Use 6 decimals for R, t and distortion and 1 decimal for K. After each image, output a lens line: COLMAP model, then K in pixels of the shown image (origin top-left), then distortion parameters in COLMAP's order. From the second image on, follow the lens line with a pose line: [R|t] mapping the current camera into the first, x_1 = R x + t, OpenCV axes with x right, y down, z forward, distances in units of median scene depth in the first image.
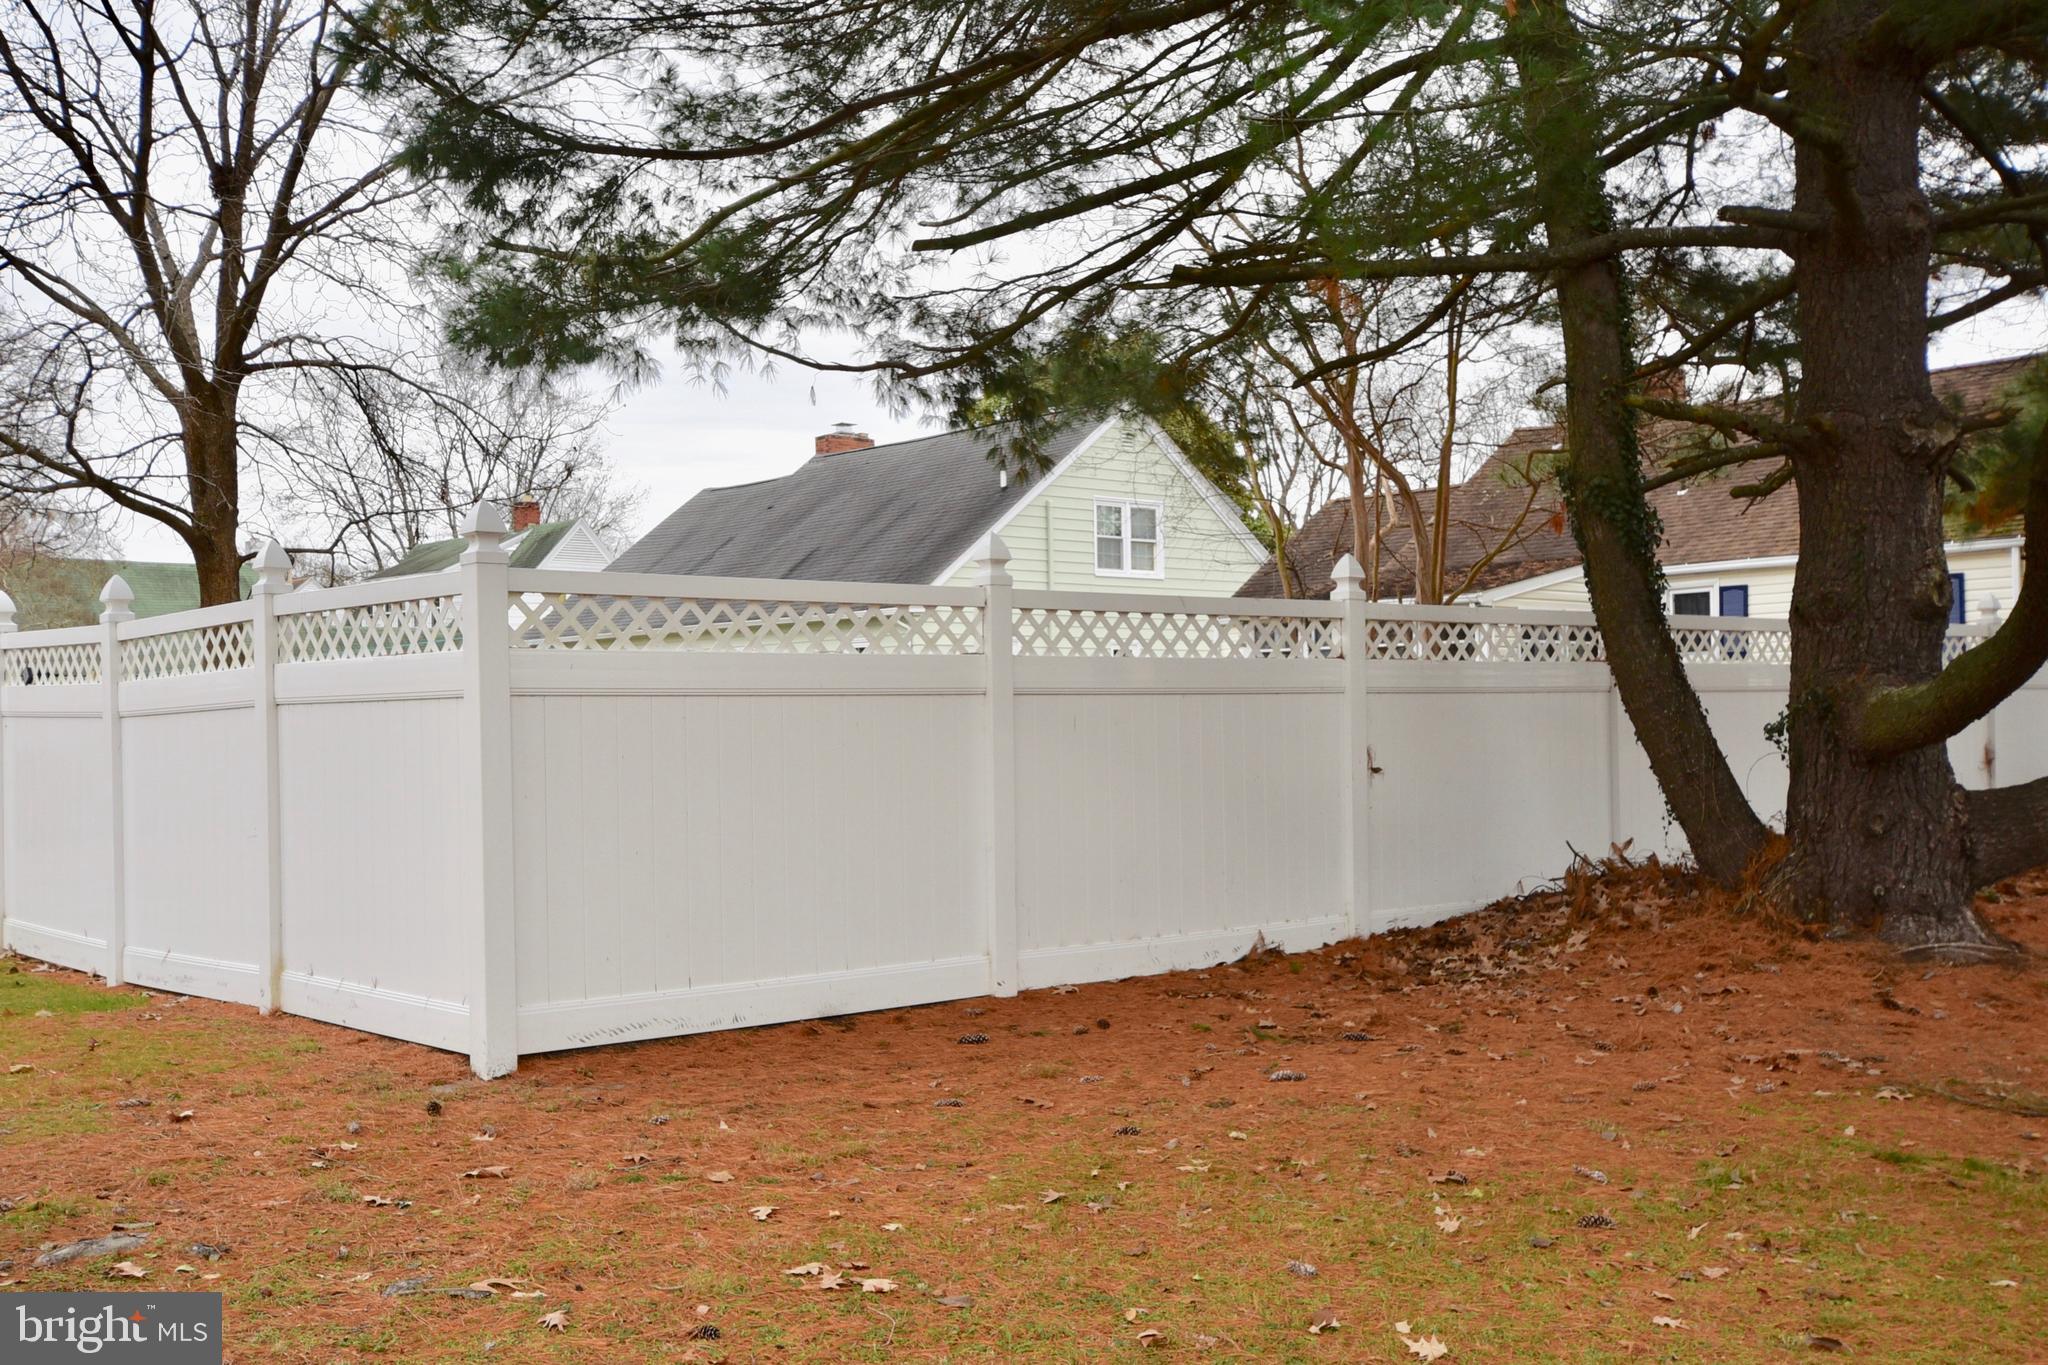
lens RADIAL K [[2010.4, 0, 1024.0], [0, 2010.4, 682.5], [0, 0, 1]] dist [0.050320, -0.011556]
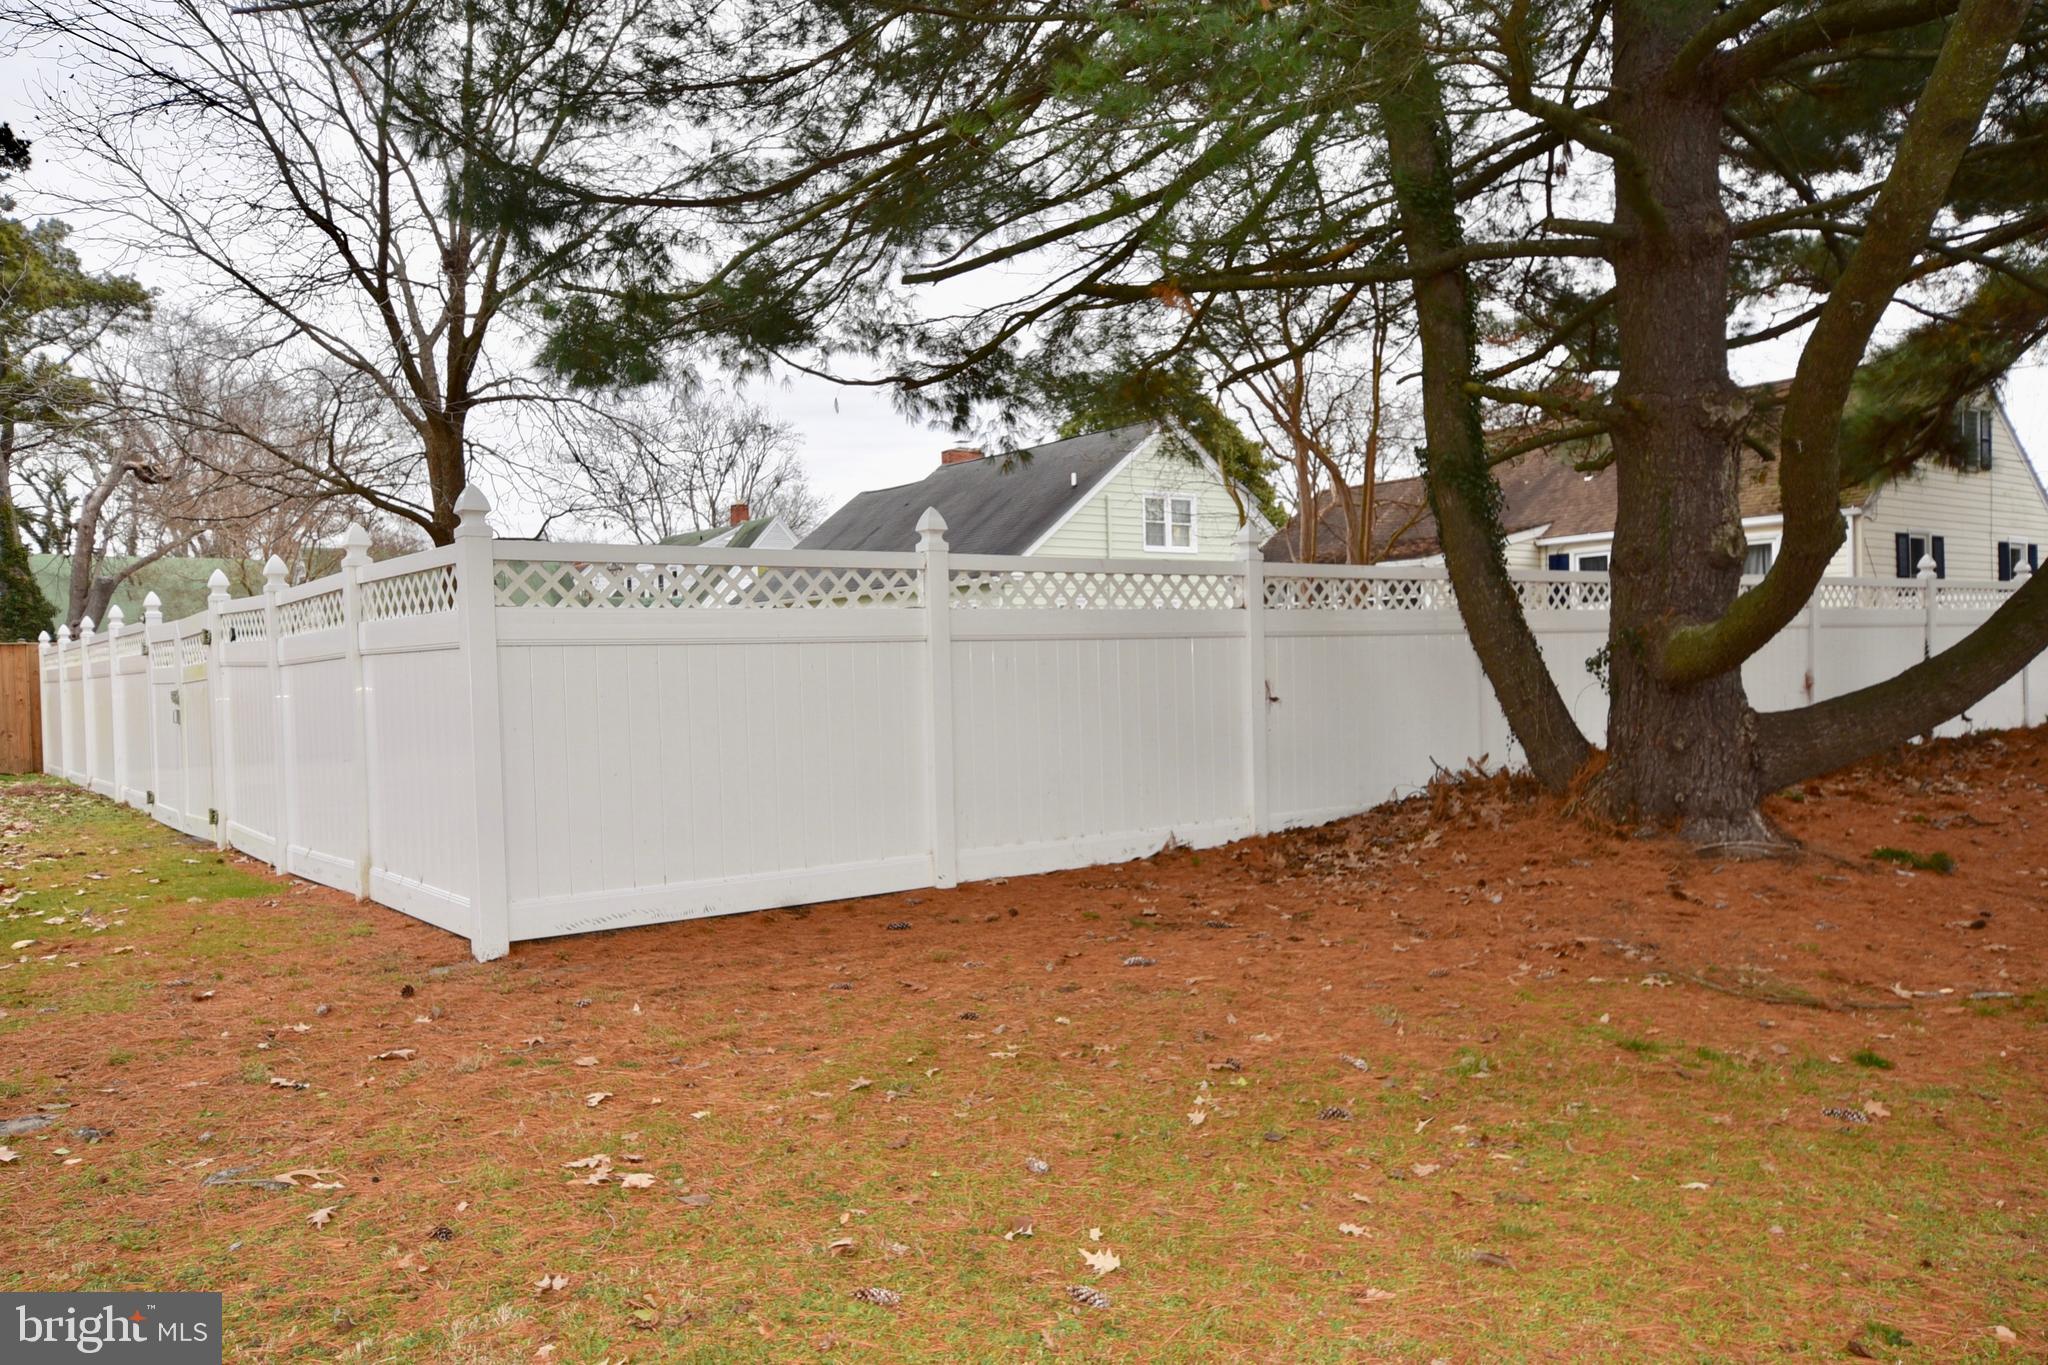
lens RADIAL K [[1466.7, 0, 1024.0], [0, 1466.7, 682.5], [0, 0, 1]] dist [0.027630, -0.001010]
pose [[0.997582, -0.009261, -0.068881, 0.091222], [0.011580, 0.999377, 0.033343, 0.001808], [0.068529, -0.034060, 0.997068, 0.106031]]
